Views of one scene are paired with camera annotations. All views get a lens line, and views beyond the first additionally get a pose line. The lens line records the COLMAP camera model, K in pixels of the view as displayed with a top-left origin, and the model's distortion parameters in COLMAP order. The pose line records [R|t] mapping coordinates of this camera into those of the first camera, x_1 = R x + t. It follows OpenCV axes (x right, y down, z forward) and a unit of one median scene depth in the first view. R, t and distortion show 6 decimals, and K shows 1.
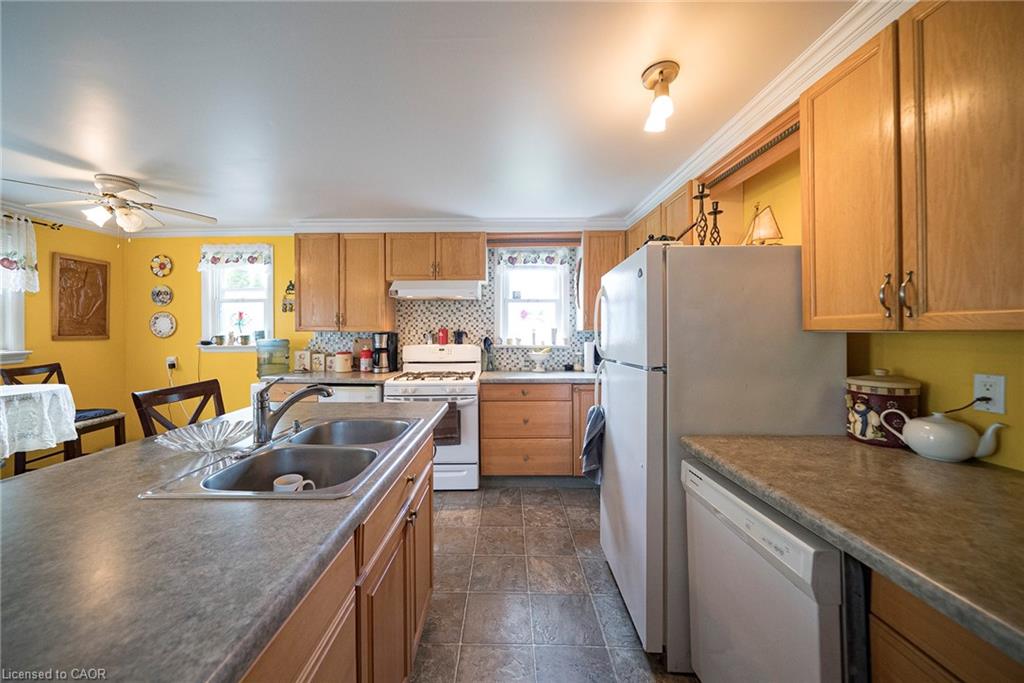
lens RADIAL K [[366.7, 0, 500.5], [0, 366.7, 330.9], [0, 0, 1]] dist [-0.003541, 0.000047]
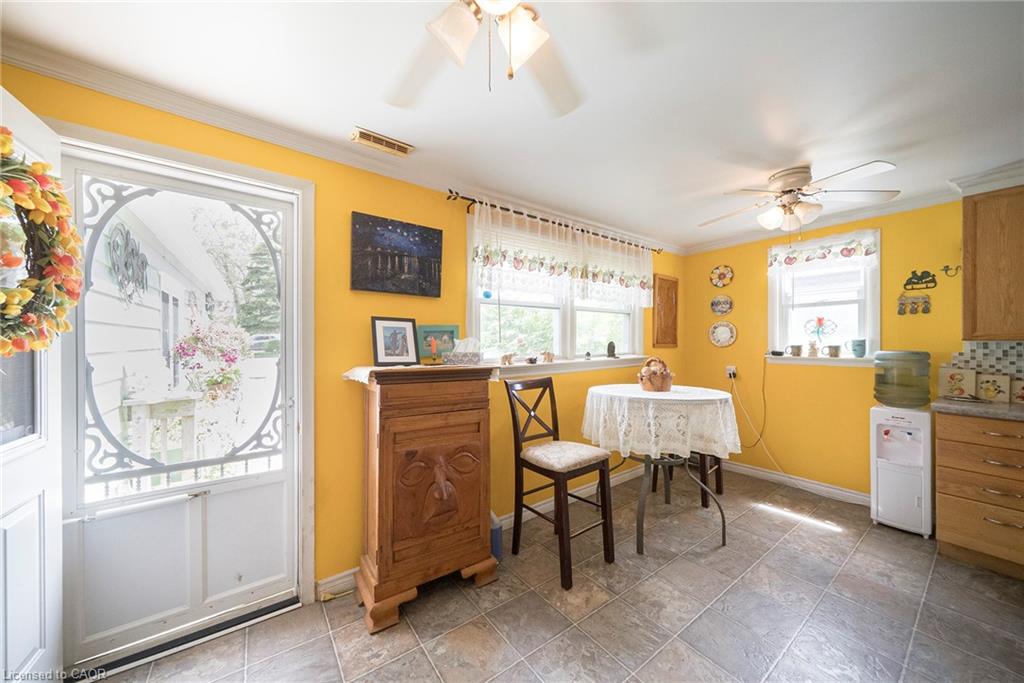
lens RADIAL K [[352.3, 0, 507.2], [0, 352.3, 342.0], [0, 0, 1]] dist [-0.002645, -0.000070]
pose [[0.600544, 0.004619, -0.799578, -0.554504], [-0.006554, 0.999978, 0.000854, 0.009182], [0.799565, 0.004727, 0.600561, -0.070736]]
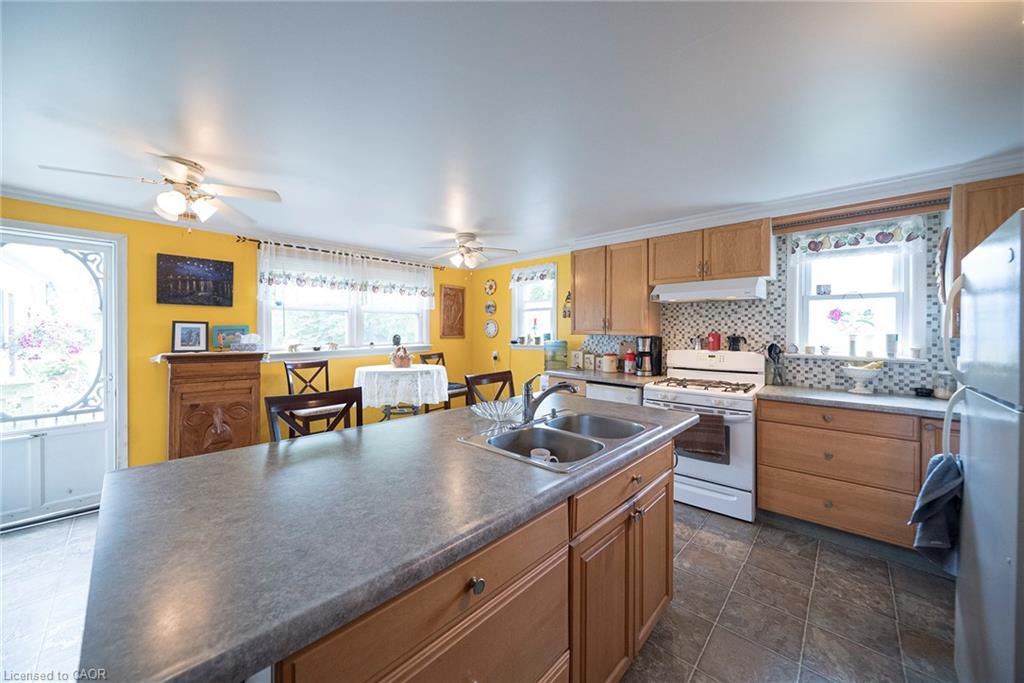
lens RADIAL K [[366.7, 0, 500.5], [0, 366.7, 330.9], [0, 0, 1]] dist [-0.003541, 0.000047]
pose [[0.736333, 0.004914, -0.676601, 0.072240], [-0.005856, 0.999982, 0.000890, -0.010072], [0.676594, 0.003306, 0.736349, -0.023217]]
